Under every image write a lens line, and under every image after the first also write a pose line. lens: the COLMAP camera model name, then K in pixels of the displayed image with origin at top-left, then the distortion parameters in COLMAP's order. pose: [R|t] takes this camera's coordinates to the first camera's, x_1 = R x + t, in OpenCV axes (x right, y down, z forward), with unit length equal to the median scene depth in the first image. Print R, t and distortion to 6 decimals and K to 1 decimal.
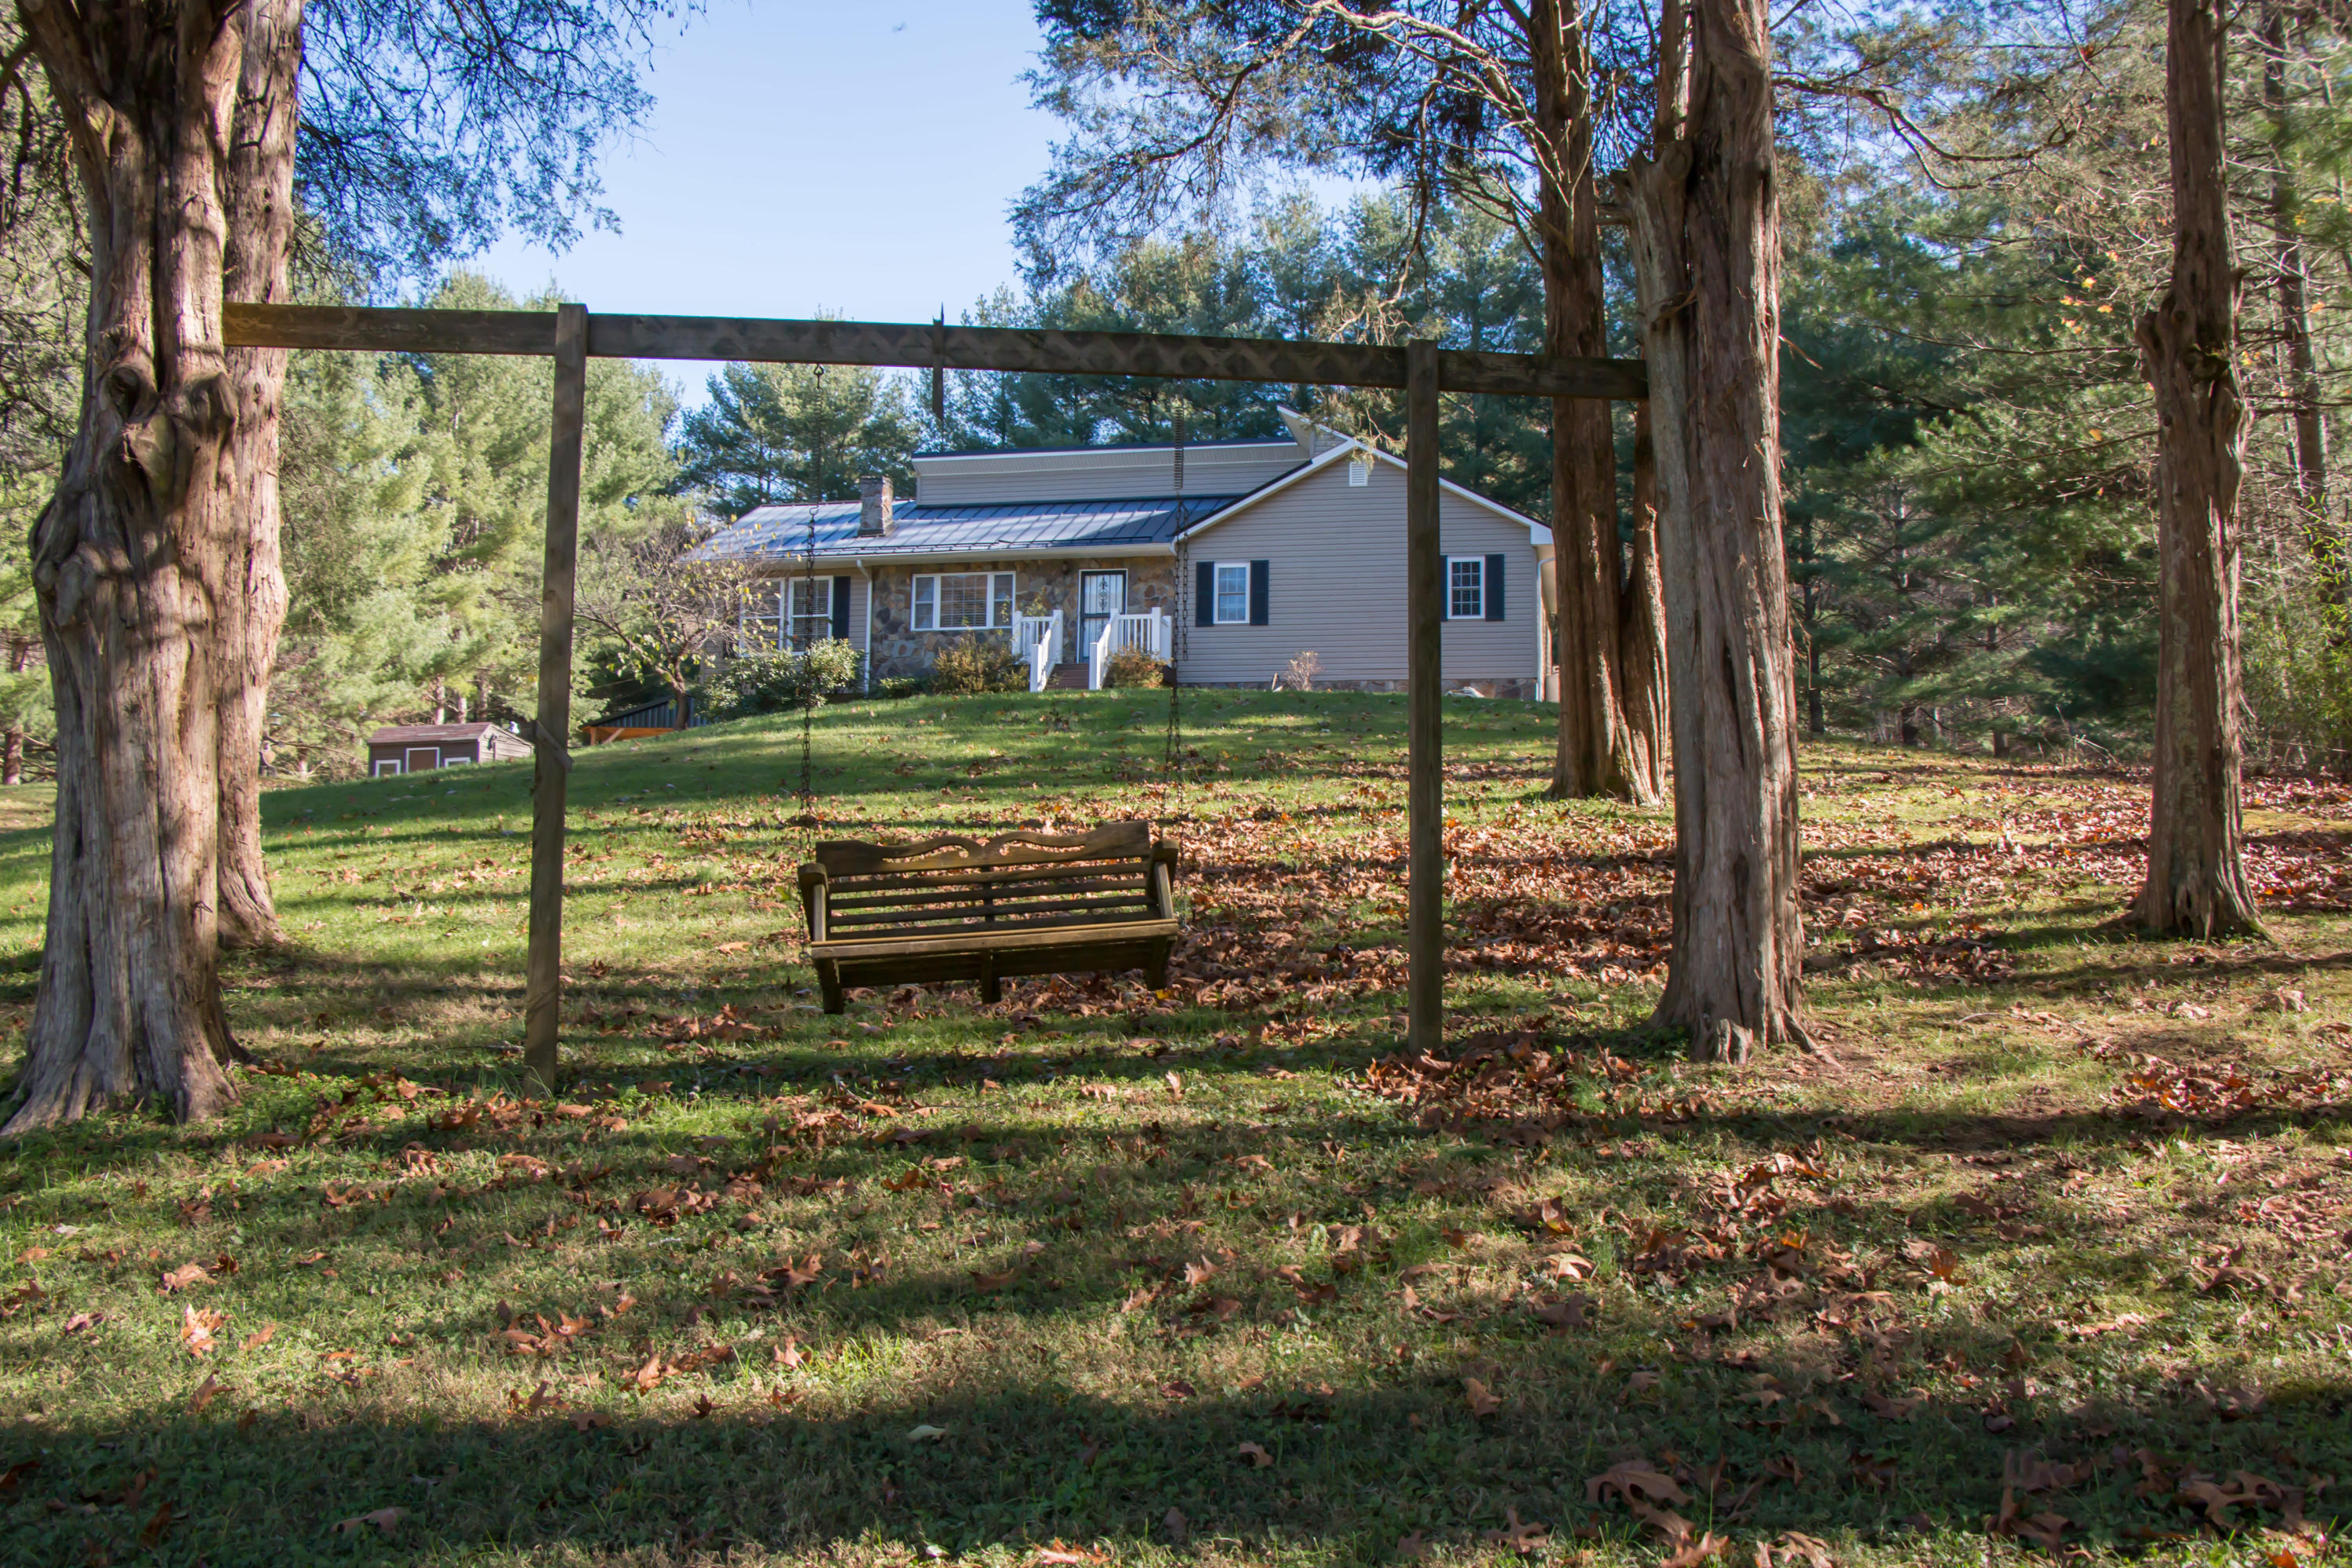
lens RADIAL K [[2033.6, 0, 1176.1], [0, 2033.6, 812.4], [0, 0, 1]] dist [-0.161216, 0.162390]
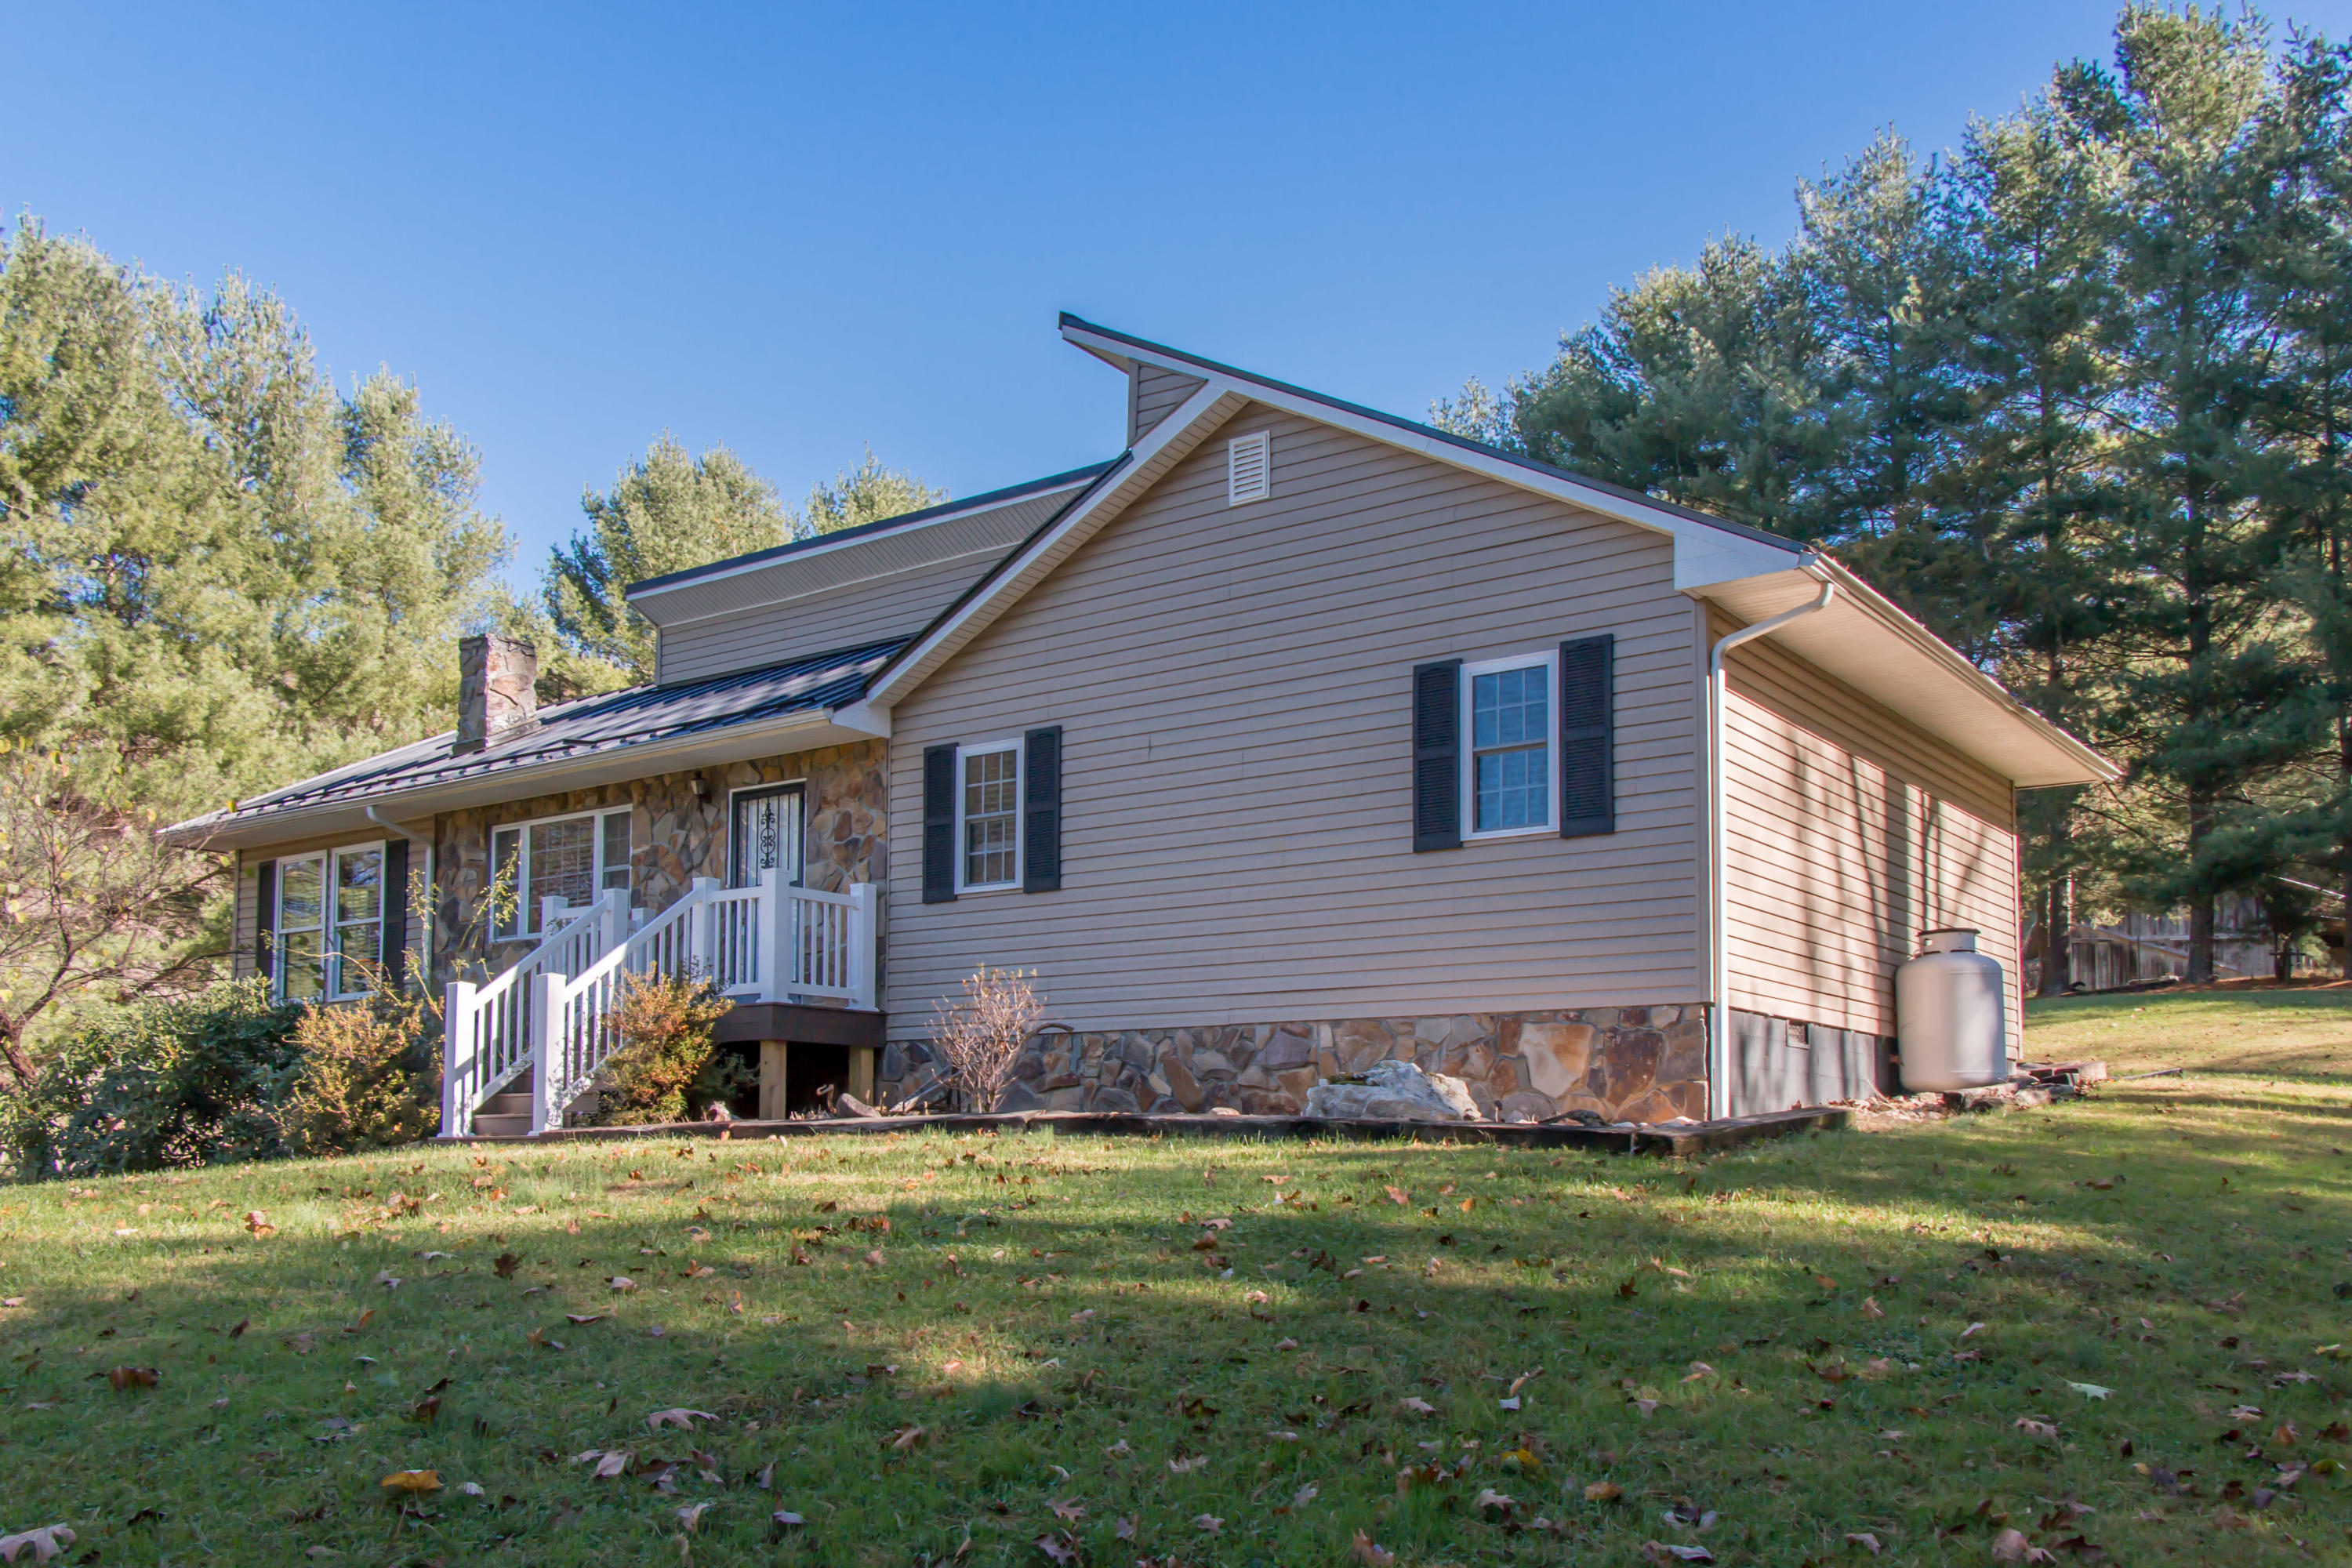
lens RADIAL K [[2005.1, 0, 1161.4], [0, 2005.1, 1053.2], [0, 0, 1]] dist [0.008376, 0.021632]
pose [[0.909630, -0.031644, -0.414212, 0.210375], [0.036470, 0.999328, 0.003746, -0.057183], [0.413815, -0.018514, 0.910173, 0.609138]]
